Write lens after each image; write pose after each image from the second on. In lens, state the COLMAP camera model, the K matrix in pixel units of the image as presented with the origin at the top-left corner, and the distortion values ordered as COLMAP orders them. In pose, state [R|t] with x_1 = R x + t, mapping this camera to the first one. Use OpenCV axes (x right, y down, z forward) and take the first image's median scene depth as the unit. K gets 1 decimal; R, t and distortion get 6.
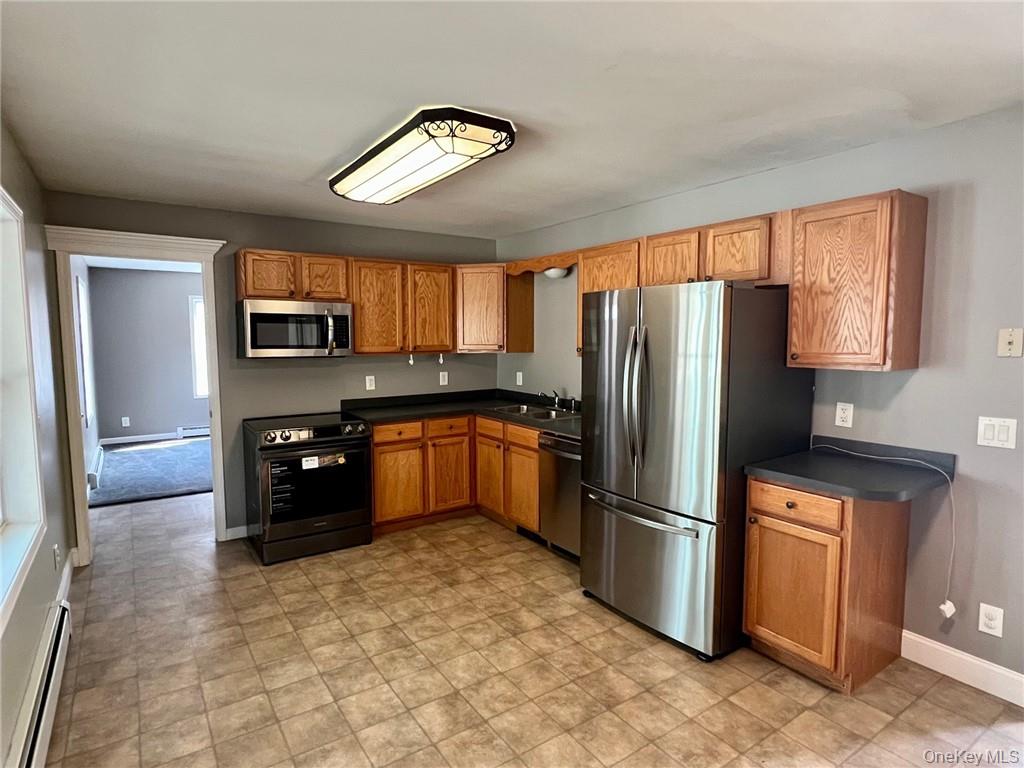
lens RADIAL K [[571.4, 0, 509.7], [0, 571.4, 381.8], [0, 0, 1]] dist [0.056615, -0.004715]
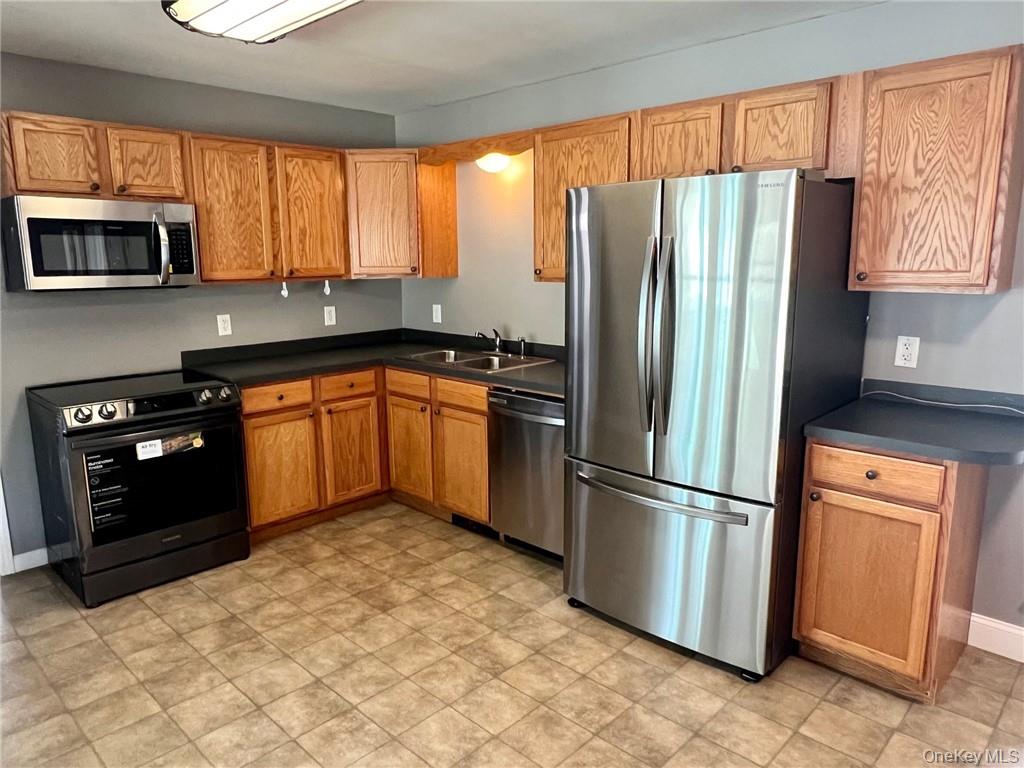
lens RADIAL K [[693.5, 0, 512.4], [0, 693.5, 384.2], [0, 0, 1]] dist [-0.006980, 0.023550]
pose [[0.978167, -0.046028, 0.202658, -0.122275], [0.025036, 0.994162, 0.104951, -0.009734], [-0.206306, -0.097586, 0.973609, 0.186203]]
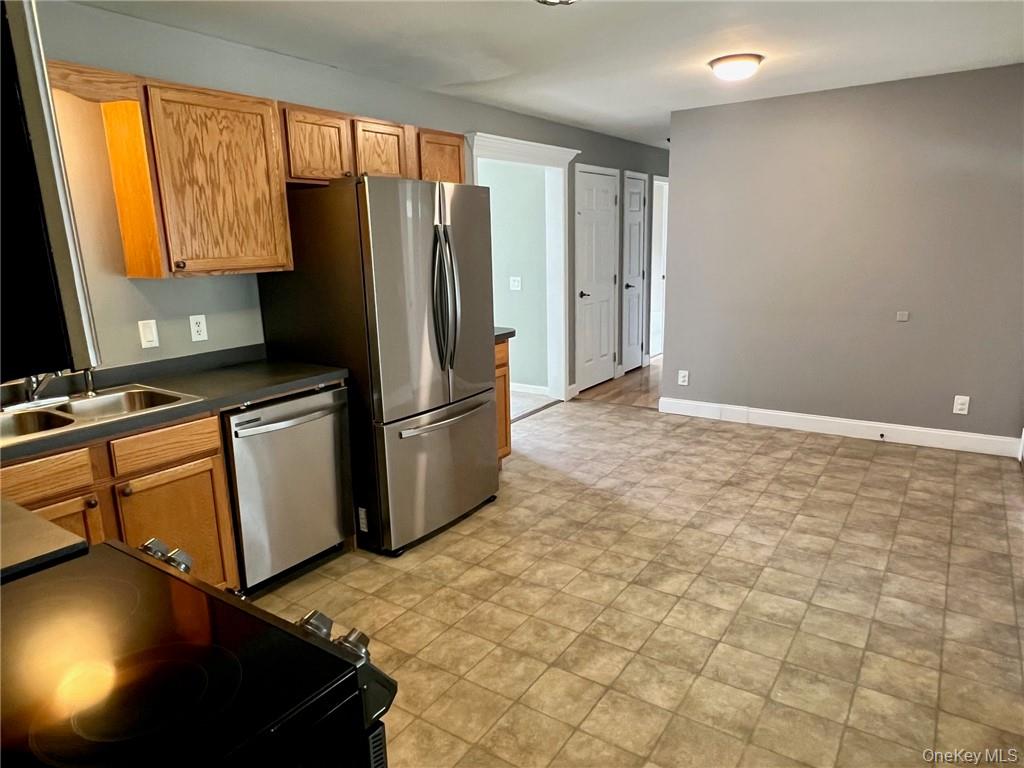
lens RADIAL K [[666.7, 0, 506.5], [0, 666.7, 373.3], [0, 0, 1]] dist [0.011843, 0.007876]
pose [[-0.368066, -0.165146, 0.915016, -0.816709], [0.113285, 0.968804, 0.220422, -0.079203], [-0.922873, 0.184788, -0.337875, 1.232551]]
